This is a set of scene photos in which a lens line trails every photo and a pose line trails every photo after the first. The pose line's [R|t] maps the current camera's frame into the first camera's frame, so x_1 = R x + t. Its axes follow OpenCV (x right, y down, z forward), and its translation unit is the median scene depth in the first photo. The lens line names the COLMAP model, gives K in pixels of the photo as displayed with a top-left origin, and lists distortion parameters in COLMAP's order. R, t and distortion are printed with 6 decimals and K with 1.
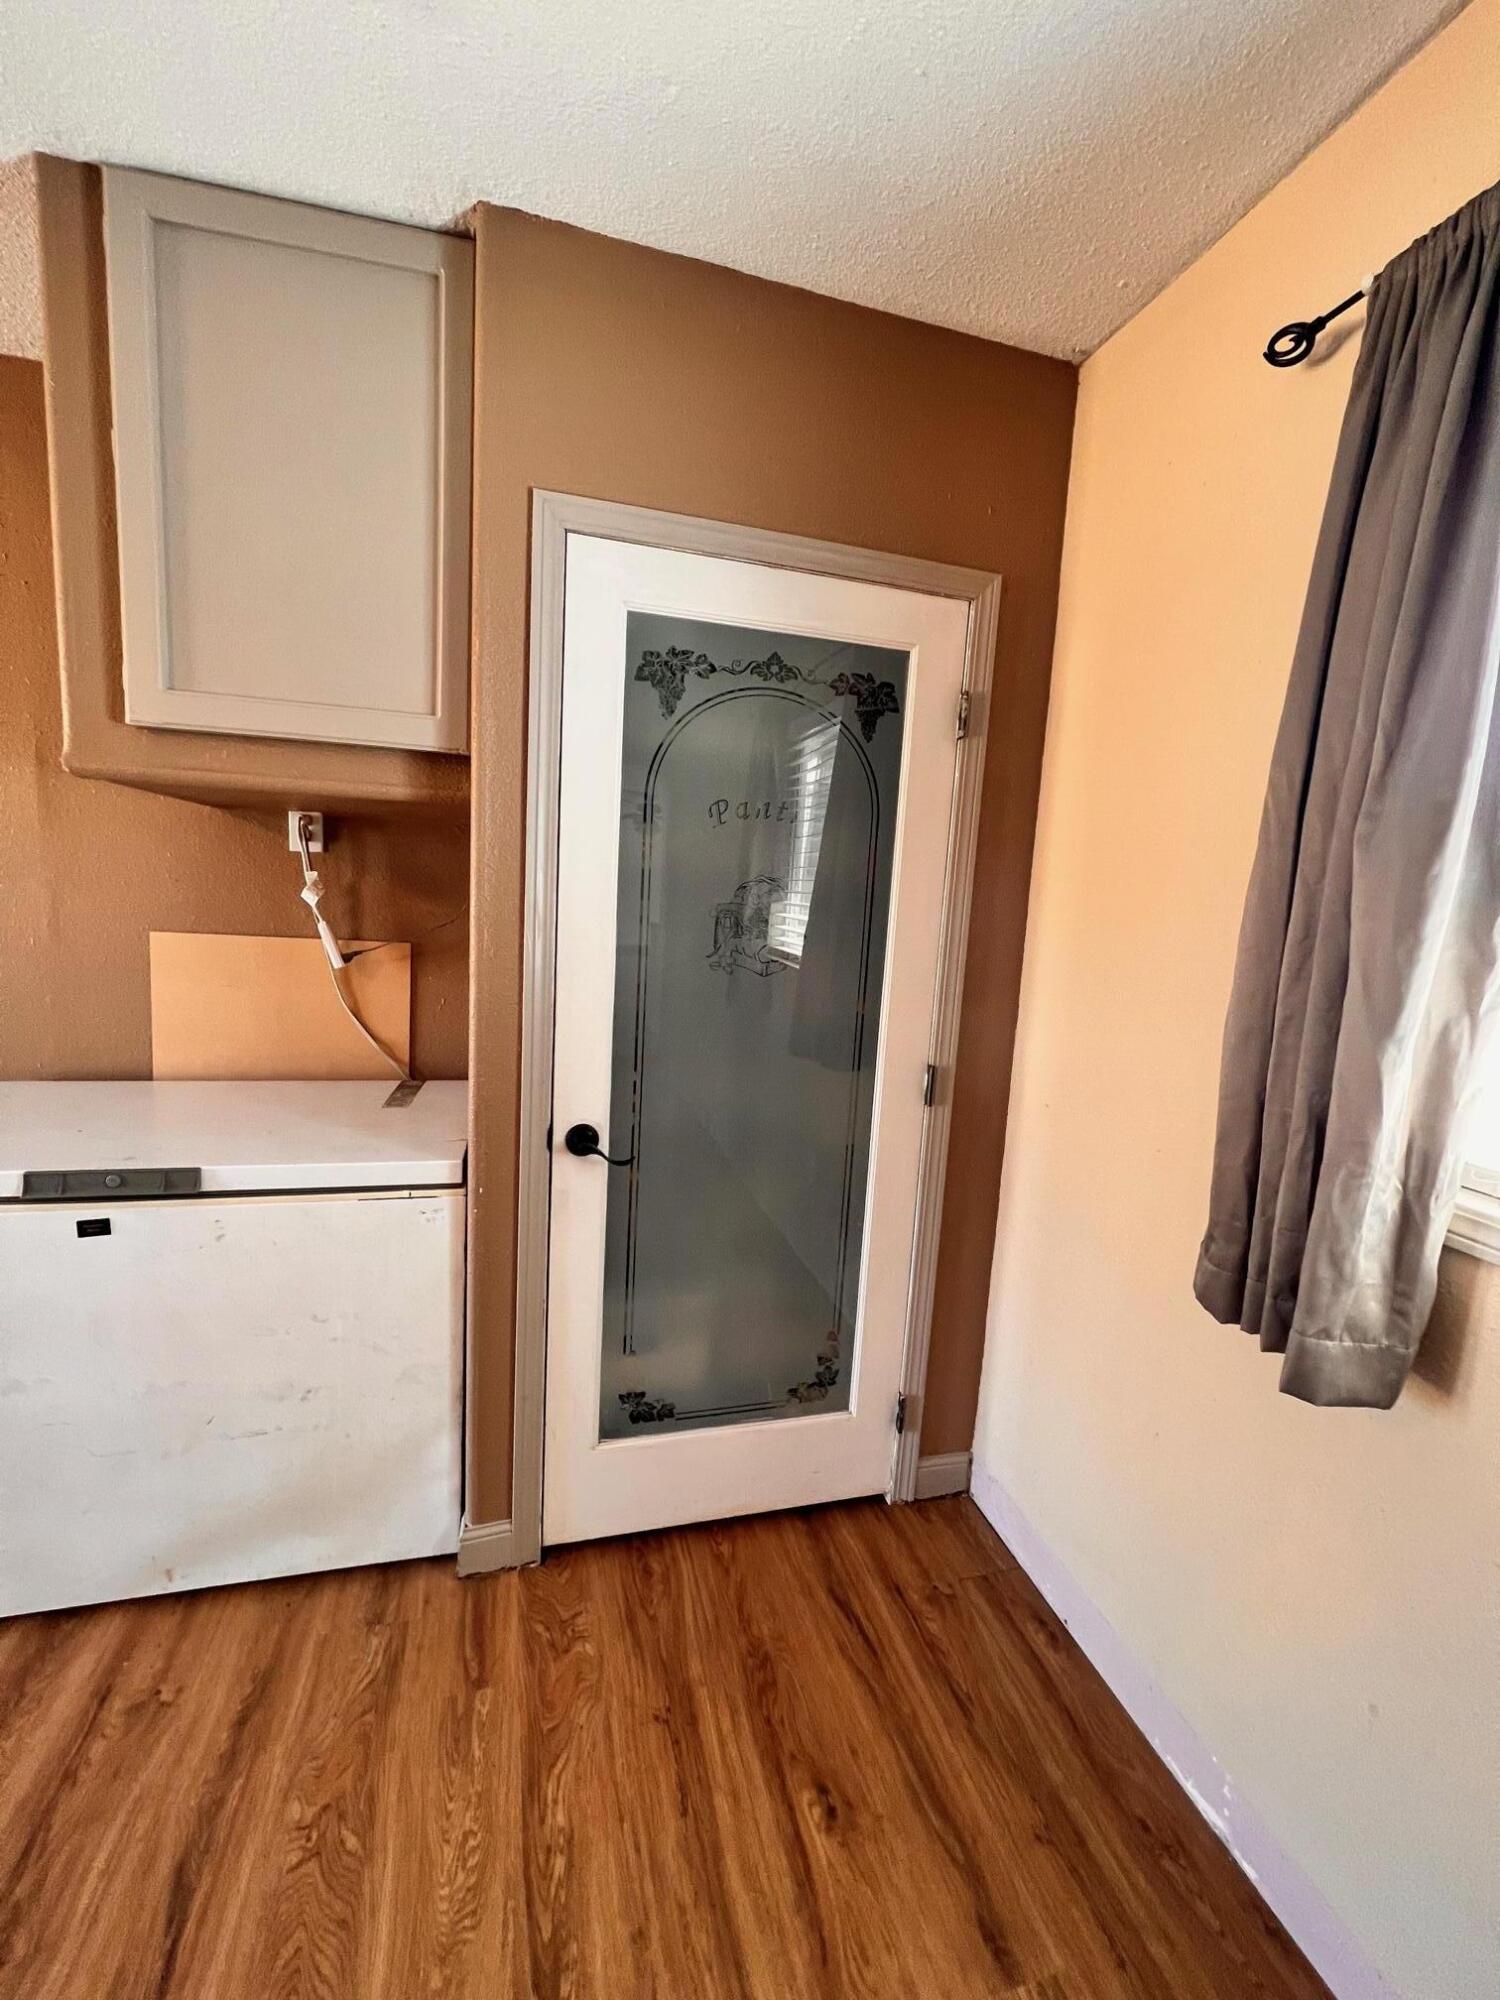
lens RADIAL K [[794.1, 0, 750.0], [0, 794.1, 1000.0], [0, 0, 1]] dist [-0.000936, 0.000491]
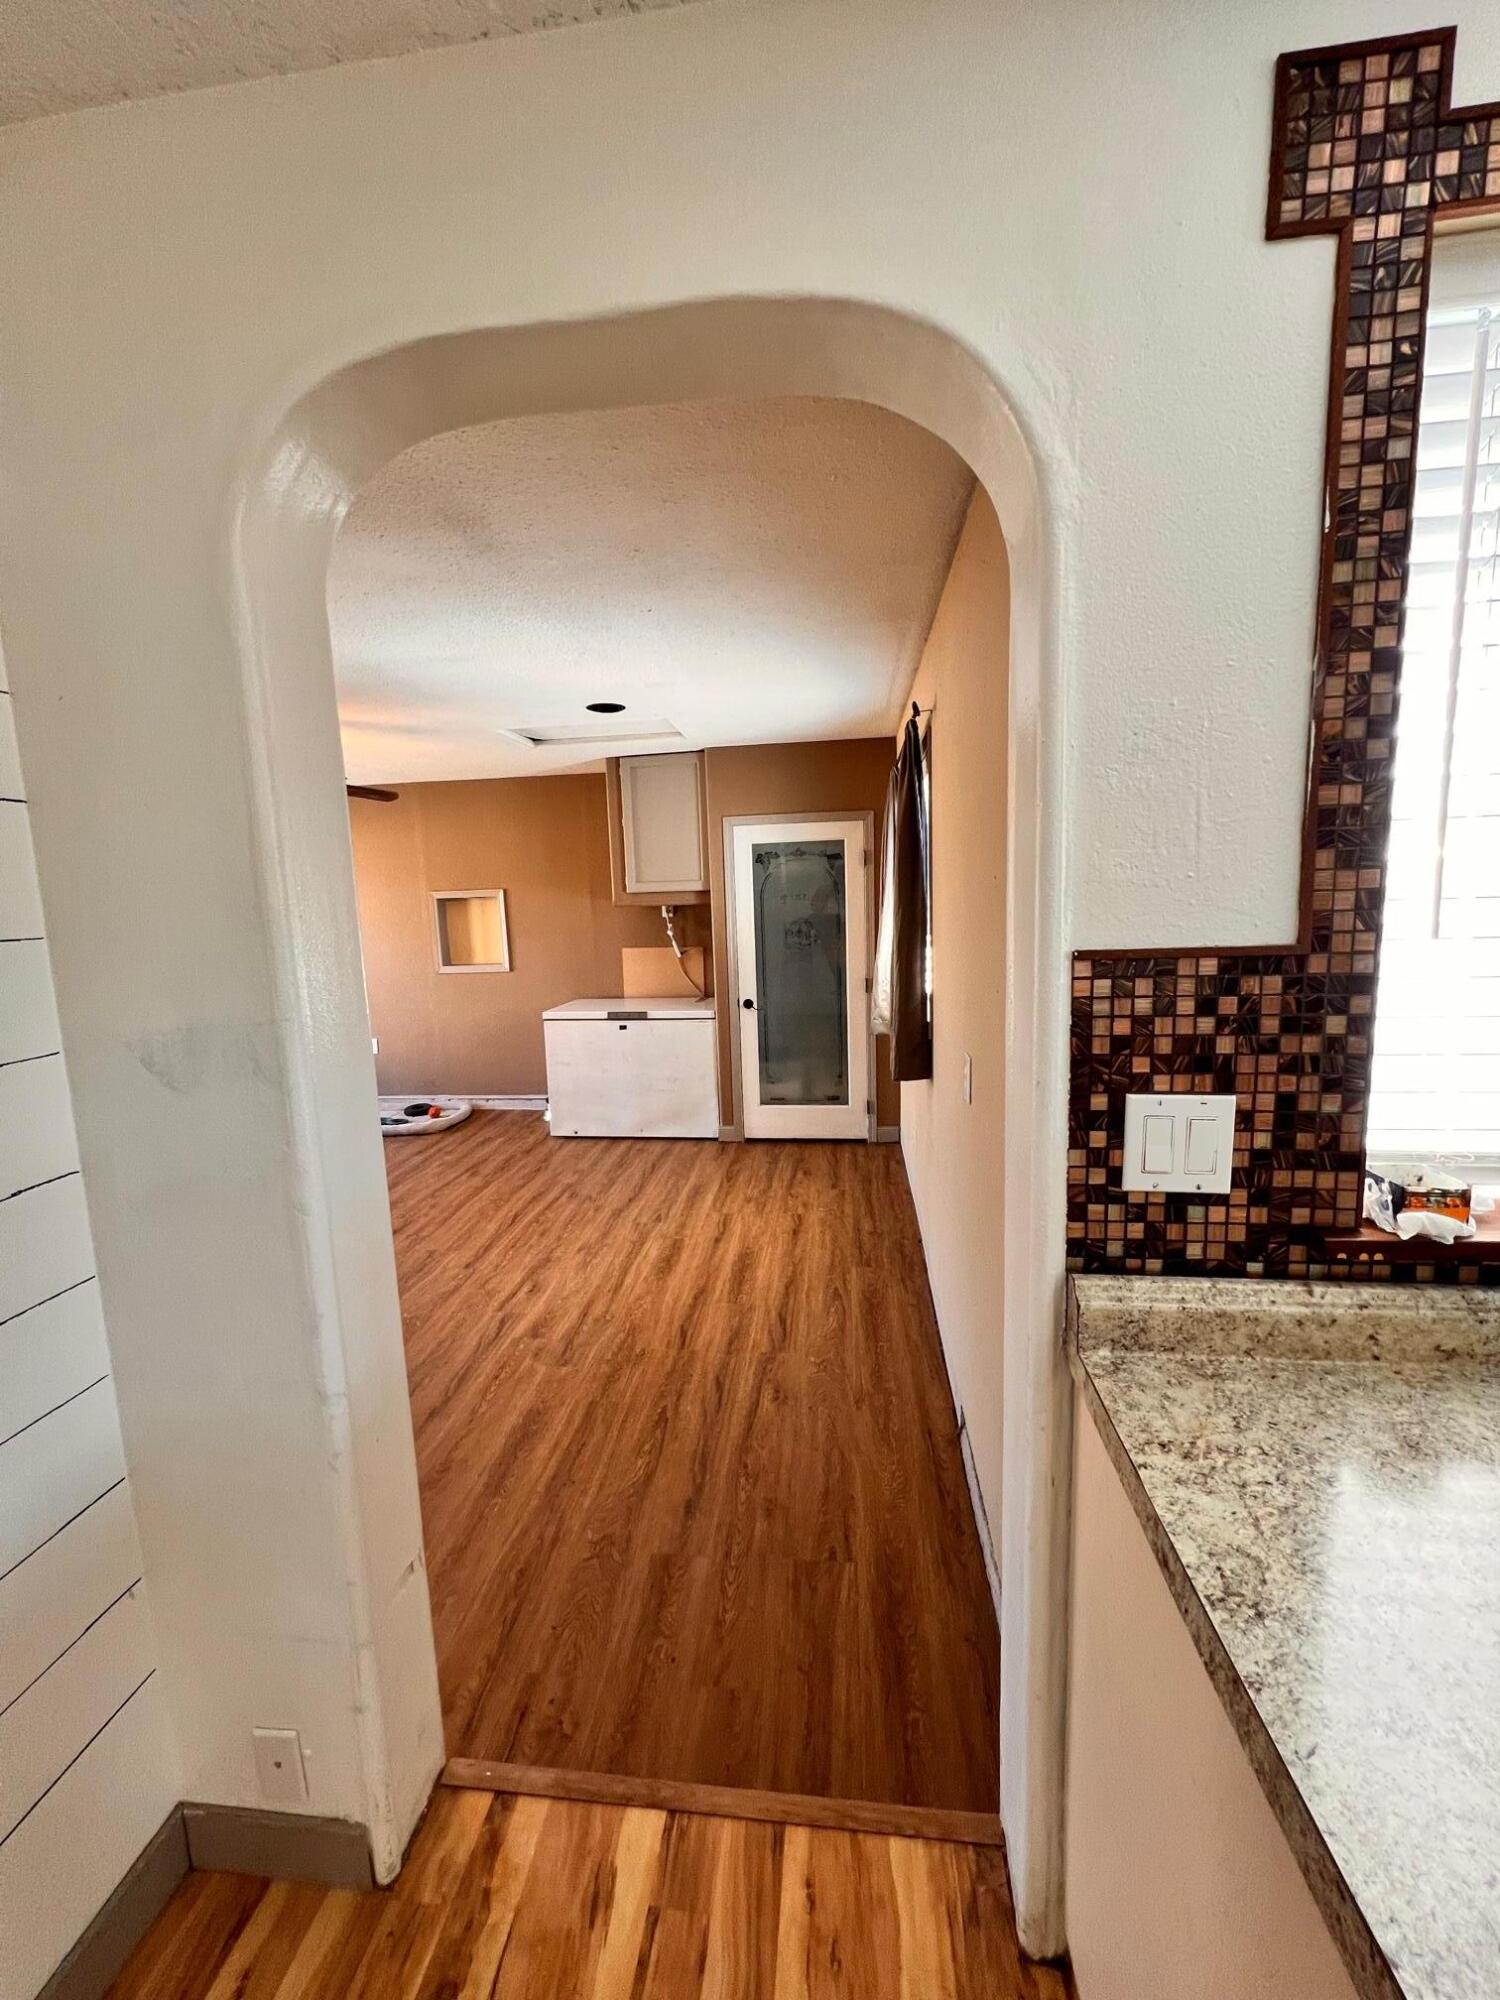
lens RADIAL K [[794.1, 0, 750.0], [0, 794.1, 1000.0], [0, 0, 1]] dist [-0.000936, 0.000491]
pose [[0.920752, -0.038159, -0.388278, 0.996074], [0.037318, 0.999256, -0.009711, 0.183482], [0.388360, -0.005548, 0.921491, -1.868005]]
